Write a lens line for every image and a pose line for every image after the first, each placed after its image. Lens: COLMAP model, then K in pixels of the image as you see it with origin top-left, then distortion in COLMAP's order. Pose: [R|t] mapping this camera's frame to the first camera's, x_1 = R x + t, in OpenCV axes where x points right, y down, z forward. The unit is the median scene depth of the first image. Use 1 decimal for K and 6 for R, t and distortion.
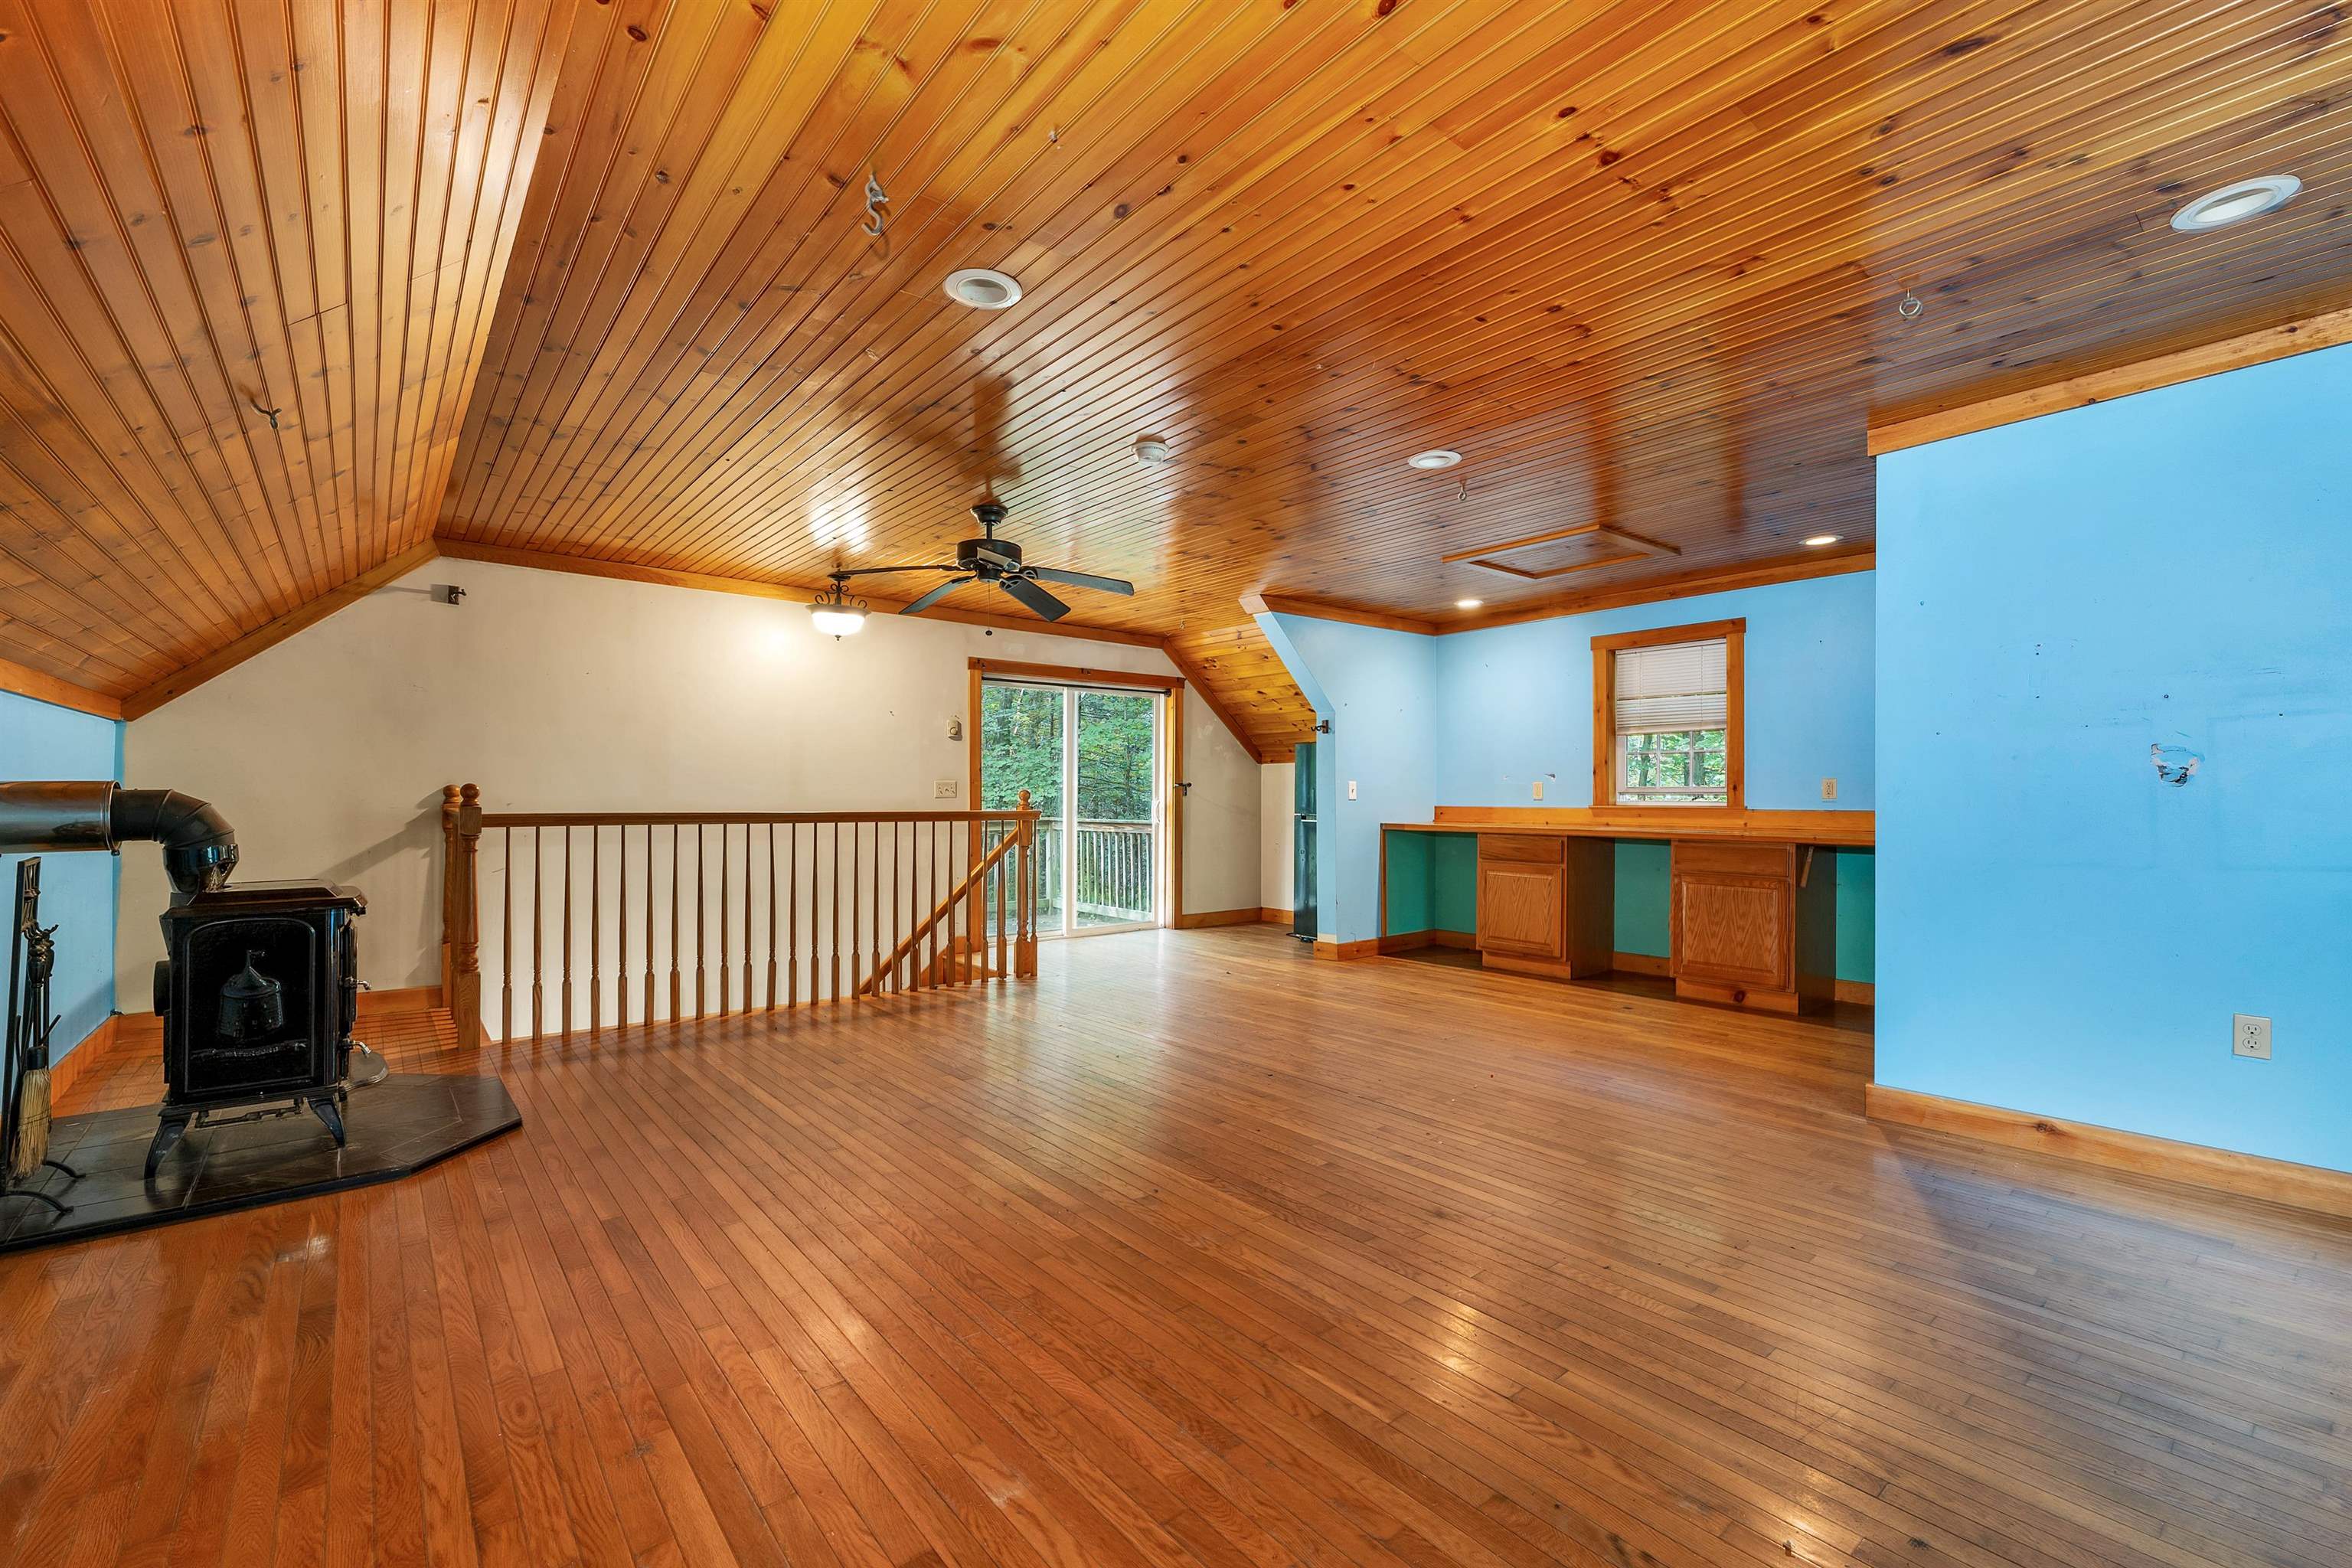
lens RADIAL K [[994.0, 0, 1156.5], [0, 994.0, 778.9], [0, 0, 1]] dist [0.003806, -0.000299]
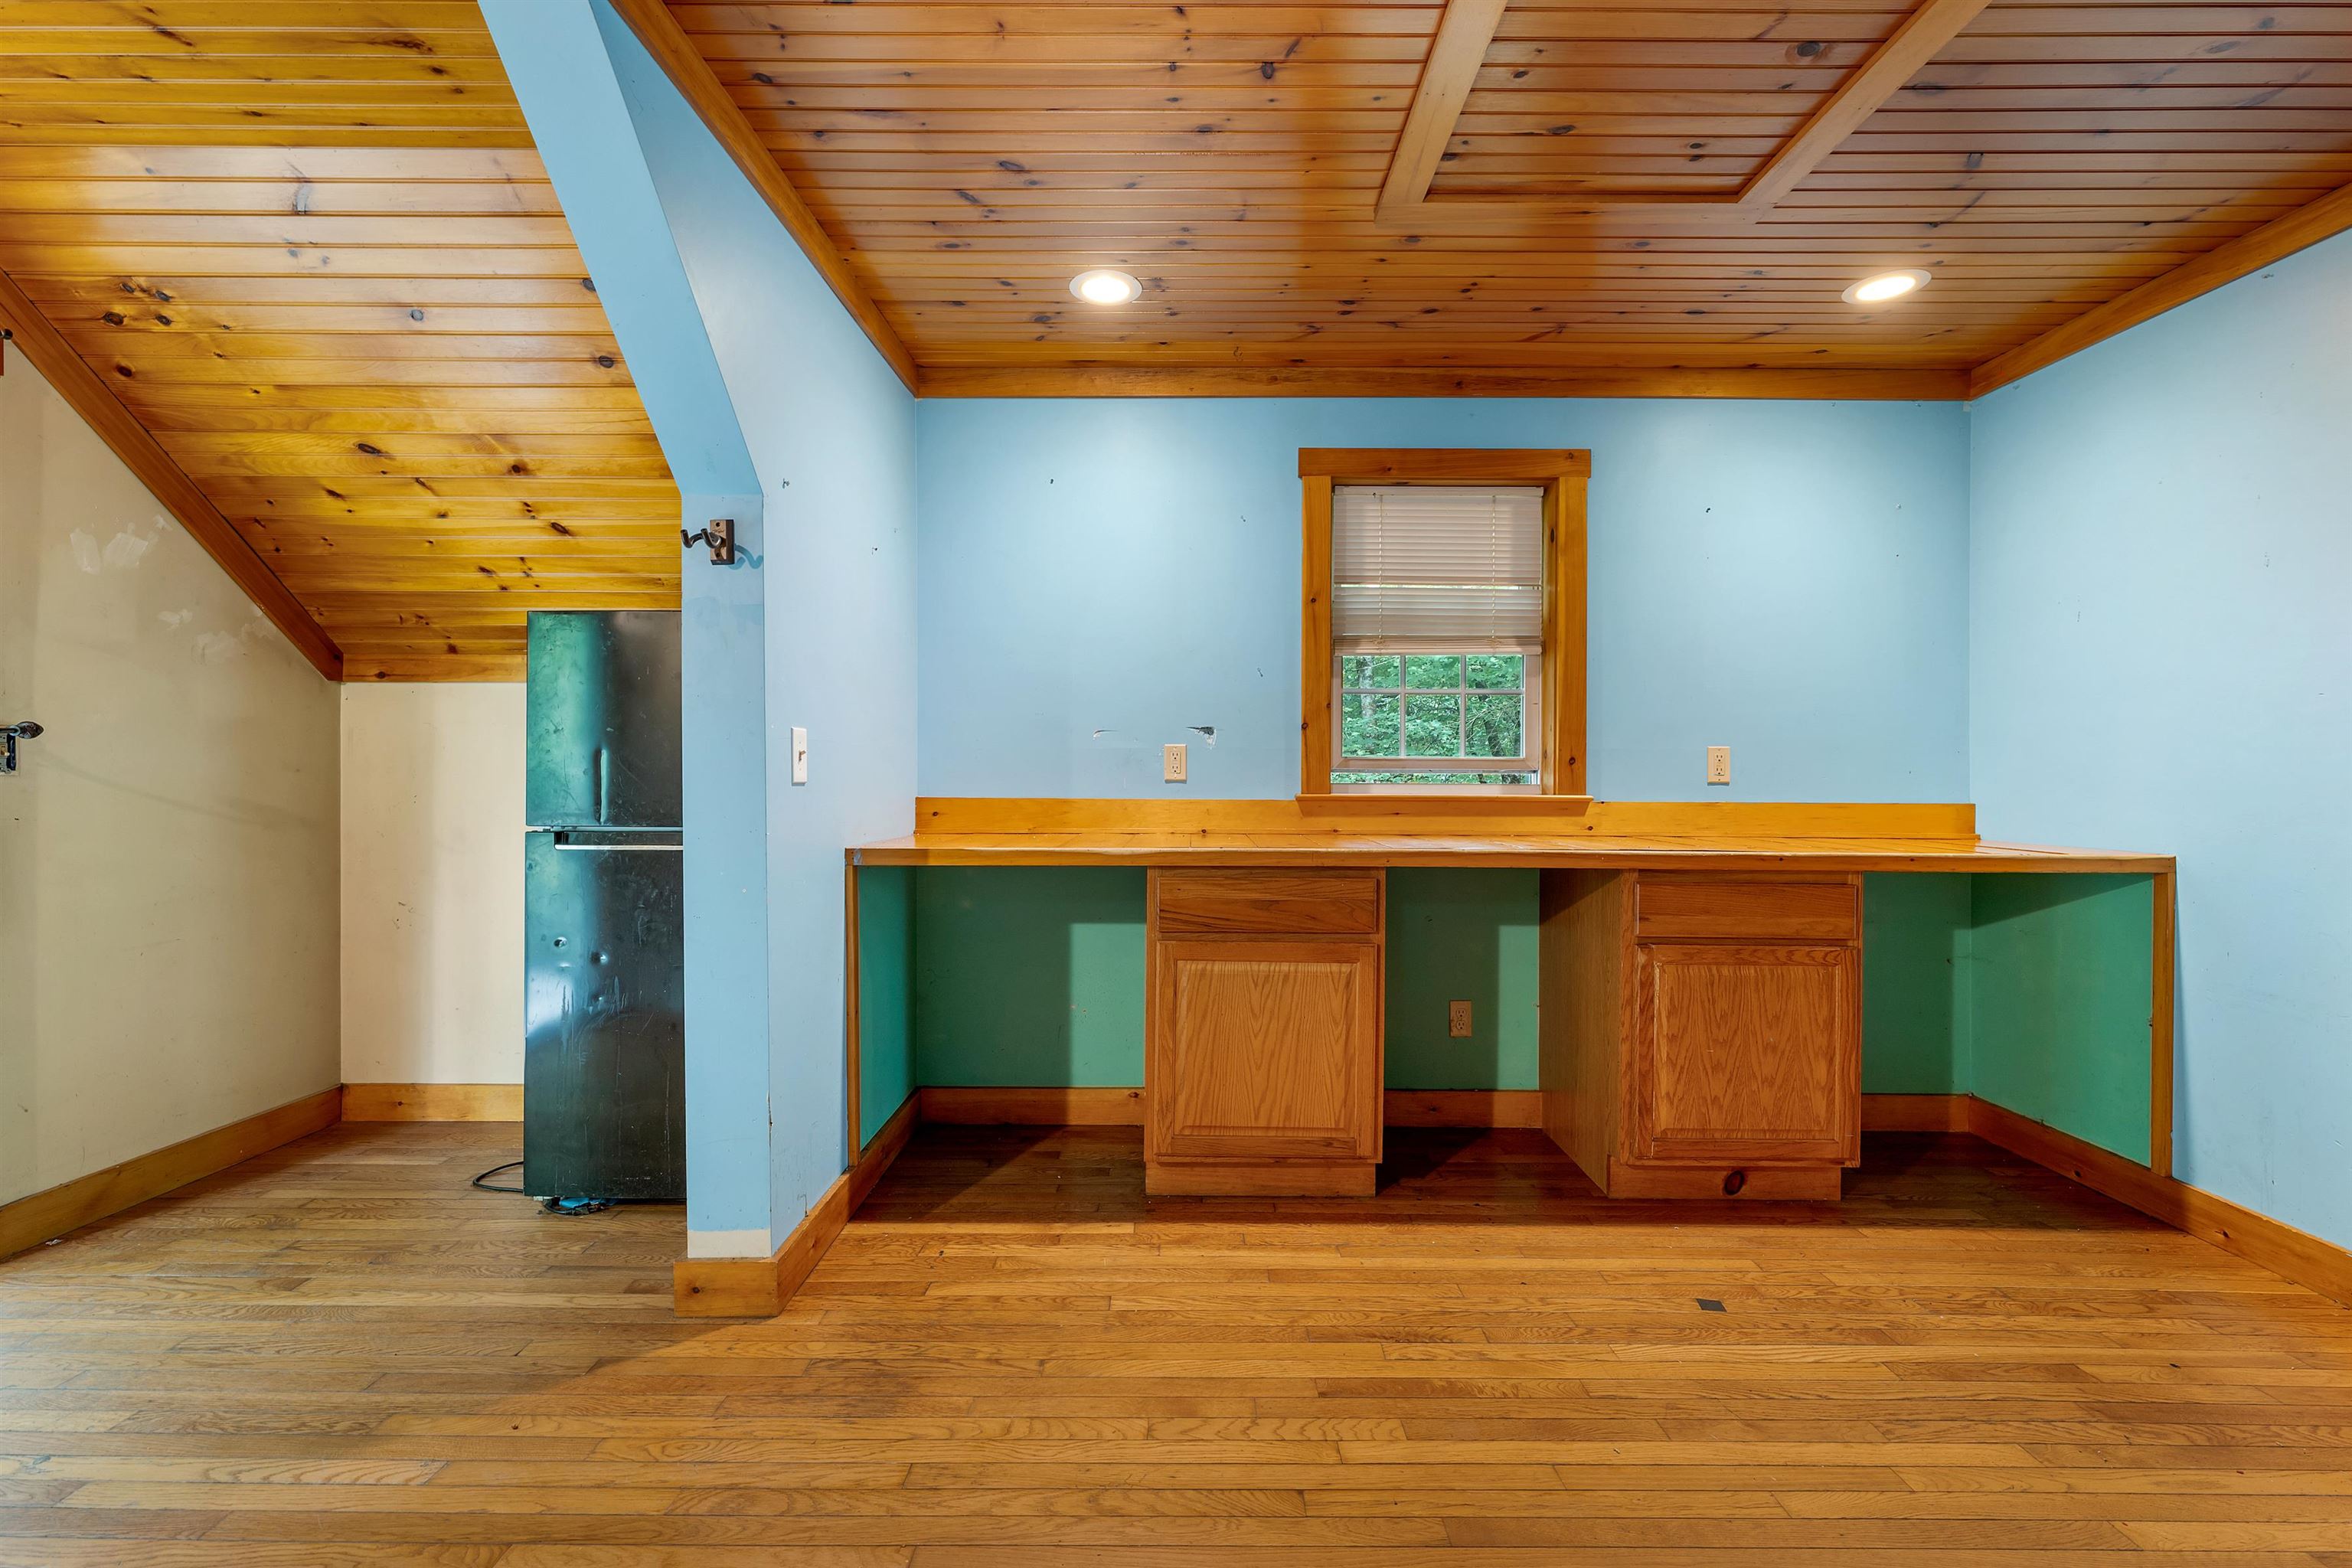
lens RADIAL K [[994.0, 0, 1194.7], [0, 994.0, 780.0], [0, 0, 1]] dist [0.003806, -0.000299]
pose [[0.628419, 0.000800, 0.777875, 0.027723], [-0.015692, 0.999809, 0.011648, 0.014392], [-0.777717, -0.019526, 0.628311, 0.730378]]
